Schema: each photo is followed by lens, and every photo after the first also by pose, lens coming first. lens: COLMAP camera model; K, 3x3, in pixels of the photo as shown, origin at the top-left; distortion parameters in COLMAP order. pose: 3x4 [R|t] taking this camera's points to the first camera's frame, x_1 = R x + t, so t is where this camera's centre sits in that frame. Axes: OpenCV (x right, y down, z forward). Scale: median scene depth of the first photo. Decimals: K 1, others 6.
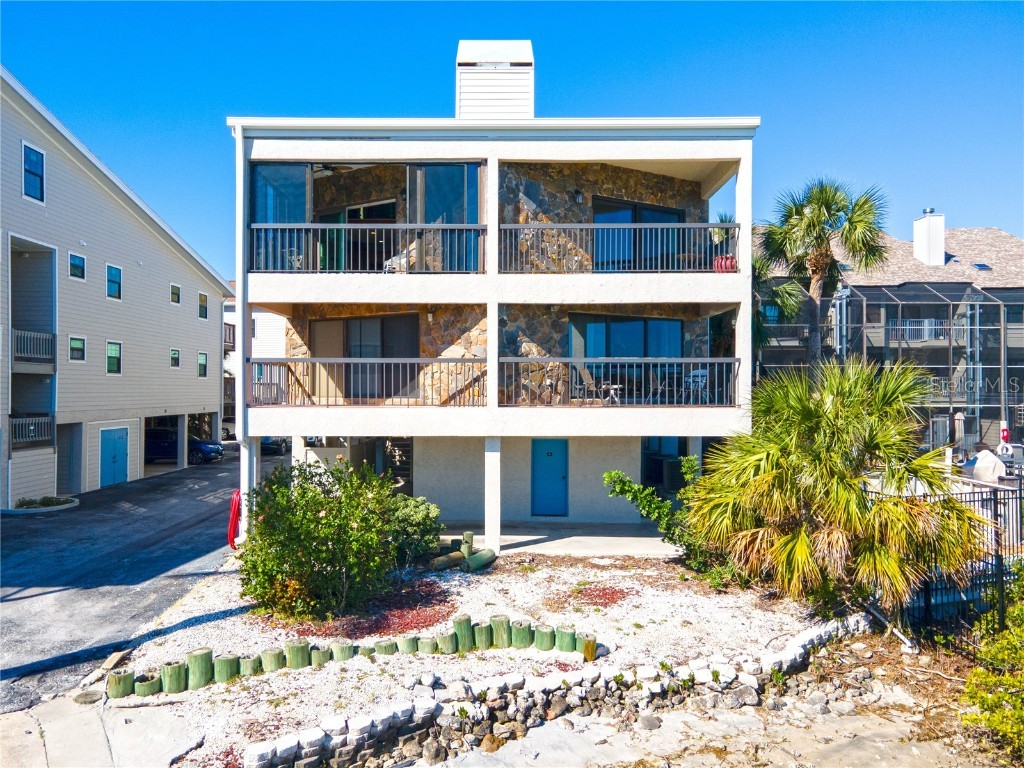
lens RADIAL K [[730.6, 0, 508.1], [0, 730.6, 383.7], [0, 0, 1]] dist [0.014248, 0.008745]
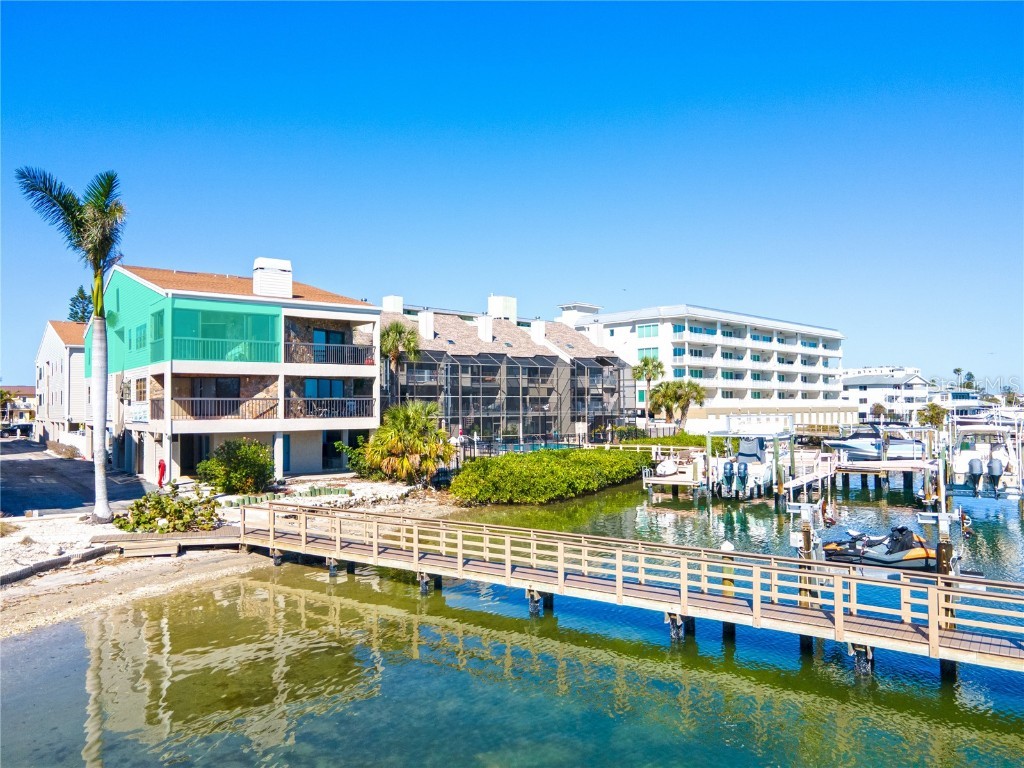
lens RADIAL K [[730.6, 0, 510.6], [0, 730.6, 383.9], [0, 0, 1]] dist [0.014248, 0.008745]
pose [[0.791594, 0.011911, 0.610931, -0.865390], [0.003523, 0.999704, -0.024055, -0.021260], [-0.611037, 0.021194, 0.791318, -1.310736]]
